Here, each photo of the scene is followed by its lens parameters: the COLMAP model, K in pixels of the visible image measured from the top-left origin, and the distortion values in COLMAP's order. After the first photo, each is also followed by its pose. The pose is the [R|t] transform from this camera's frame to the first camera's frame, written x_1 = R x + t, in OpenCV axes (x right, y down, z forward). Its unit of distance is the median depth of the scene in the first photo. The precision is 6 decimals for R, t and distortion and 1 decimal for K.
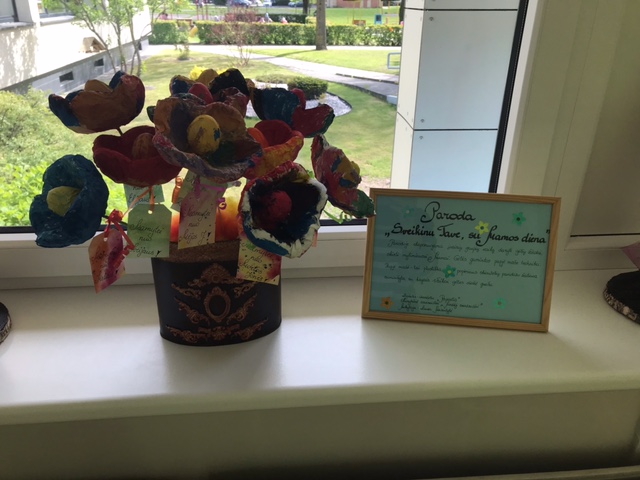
lens RADIAL K [[523.0, 0, 320.0], [0, 523.0, 240.0], [0, 0, 1]] dist [0.055649, -0.067847]
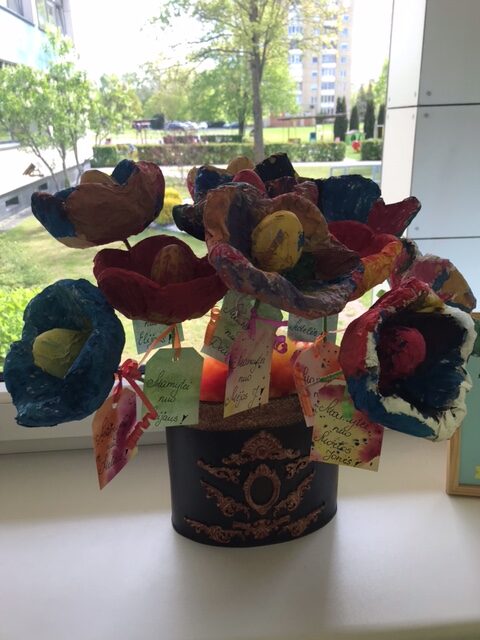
lens RADIAL K [[523.0, 0, 240.0], [0, 523.0, 320.0], [0, 0, 1]] dist [0.055649, -0.067847]
pose [[0.999104, -0.023870, -0.034960, -0.175841], [0.021484, 0.997514, -0.067114, -0.046915], [0.036475, 0.066302, 0.997133, 0.268878]]
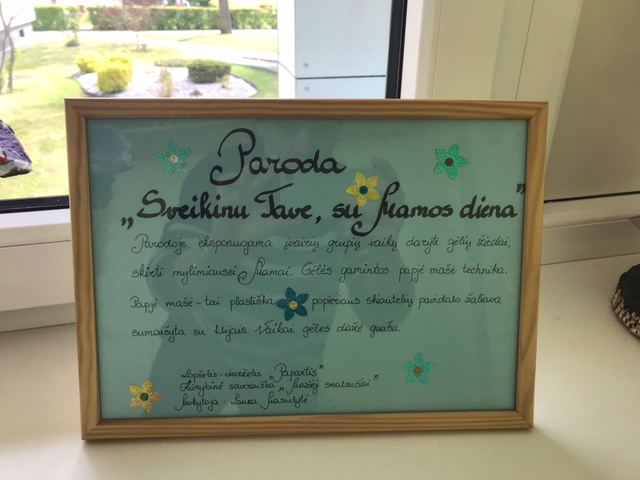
lens RADIAL K [[523.0, 0, 320.0], [0, 523.0, 240.0], [0, 0, 1]] dist [0.055649, -0.067847]
pose [[0.987486, -0.071931, 0.140348, 0.215626], [0.069251, 0.997313, 0.023894, 0.003001], [-0.141689, -0.013876, 0.989814, 0.606991]]
